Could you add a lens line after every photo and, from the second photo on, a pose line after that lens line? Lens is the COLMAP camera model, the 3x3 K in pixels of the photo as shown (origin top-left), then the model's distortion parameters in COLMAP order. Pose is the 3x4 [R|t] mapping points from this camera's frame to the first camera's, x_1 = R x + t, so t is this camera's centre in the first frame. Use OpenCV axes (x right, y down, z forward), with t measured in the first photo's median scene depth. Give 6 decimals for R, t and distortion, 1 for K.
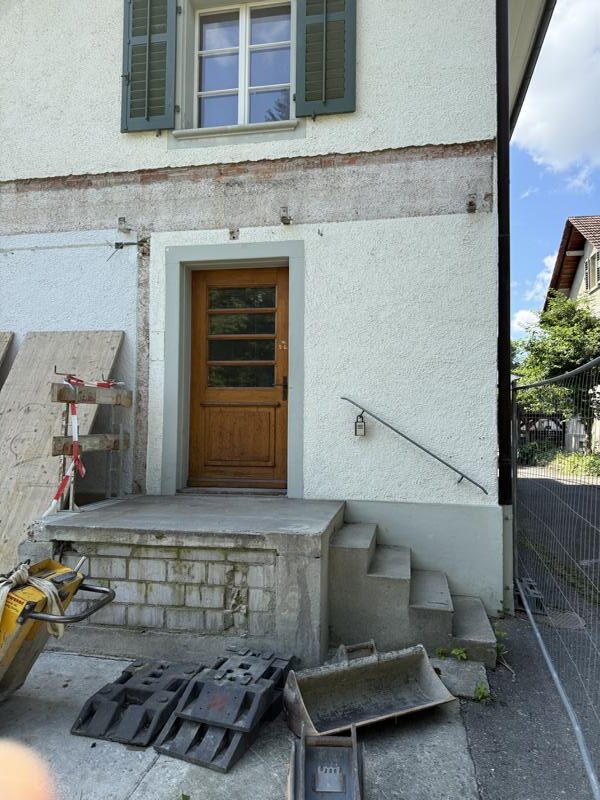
lens RADIAL K [[540.9, 0, 299.6], [0, 540.9, 405.5], [0, 0, 1]] dist [0.058733, -0.000056]
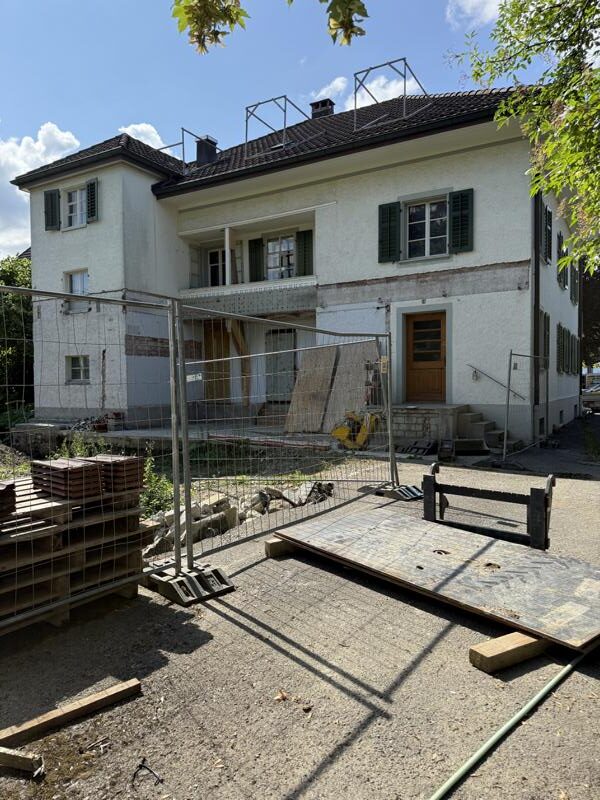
lens RADIAL K [[540.9, 0, 295.8], [0, 540.9, 405.4], [0, 0, 1]] dist [0.058733, -0.000056]
pose [[0.940192, -0.005098, -0.340607, 0.182046], [0.028843, 0.997489, 0.064686, -0.011215], [0.339422, -0.070642, 0.937978, -1.633666]]
